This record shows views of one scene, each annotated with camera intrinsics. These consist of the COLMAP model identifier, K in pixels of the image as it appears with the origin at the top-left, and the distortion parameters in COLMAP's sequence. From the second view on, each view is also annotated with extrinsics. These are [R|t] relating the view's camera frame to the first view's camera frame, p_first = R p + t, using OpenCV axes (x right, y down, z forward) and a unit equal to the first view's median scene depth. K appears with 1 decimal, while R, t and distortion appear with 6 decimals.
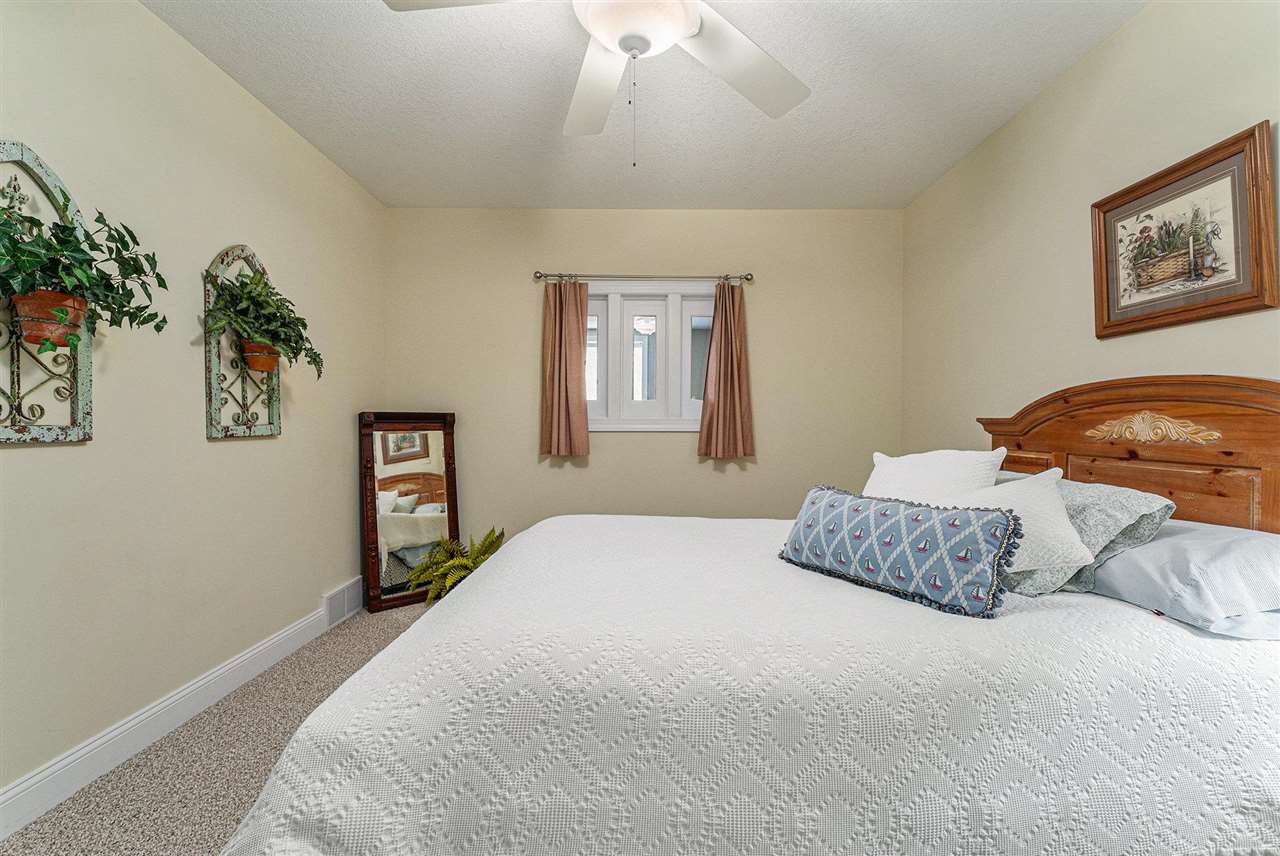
lens RADIAL K [[556.0, 0, 640.0], [0, 556.0, 428.0], [0, 0, 1]] dist [-0.002221, -0.012522]
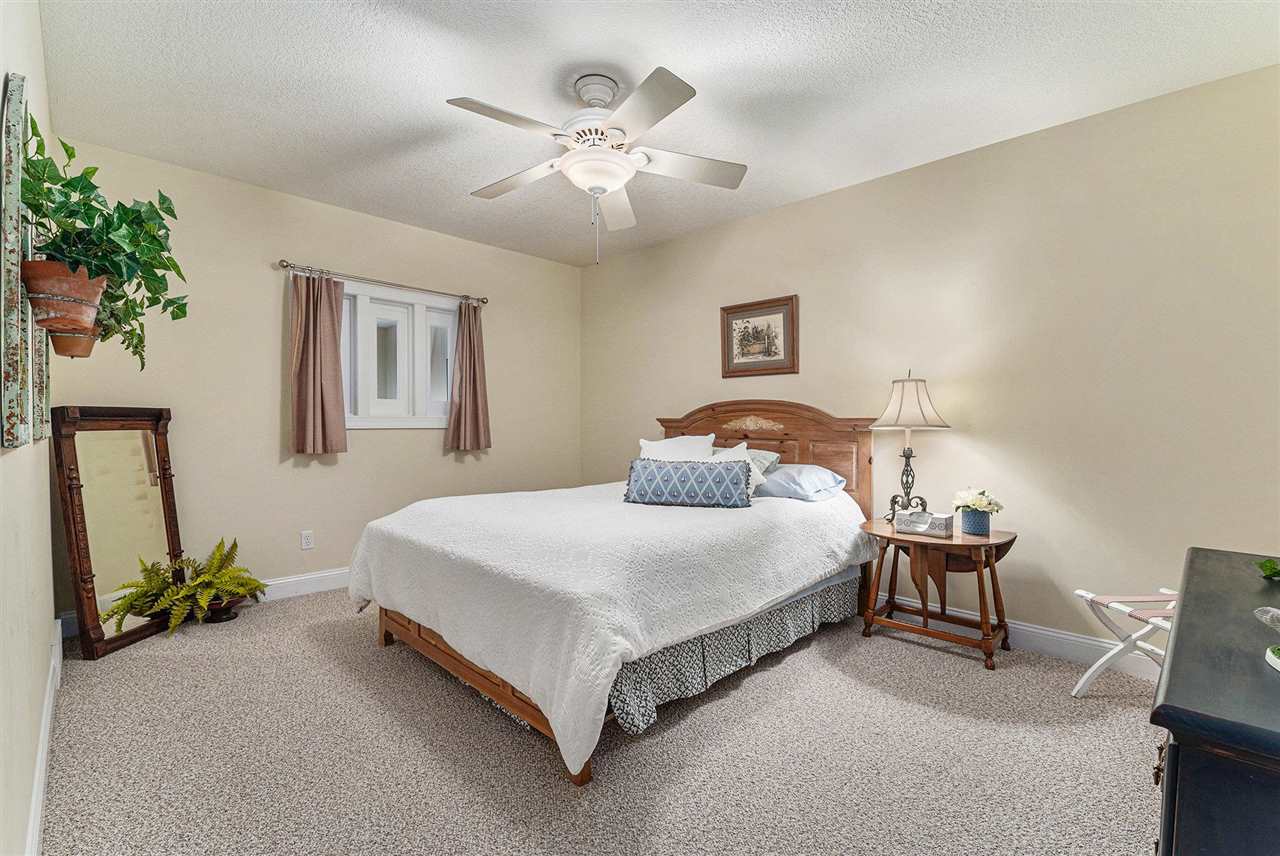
lens RADIAL K [[563.6, 0, 640.0], [0, 563.6, 428.0], [0, 0, 1]] dist [-0.002798, -0.014289]
pose [[0.697887, -0.008179, 0.716161, -0.871494], [0.005219, 0.999966, 0.006334, 0.000812], [-0.716189, -0.000683, 0.697906, -0.192792]]
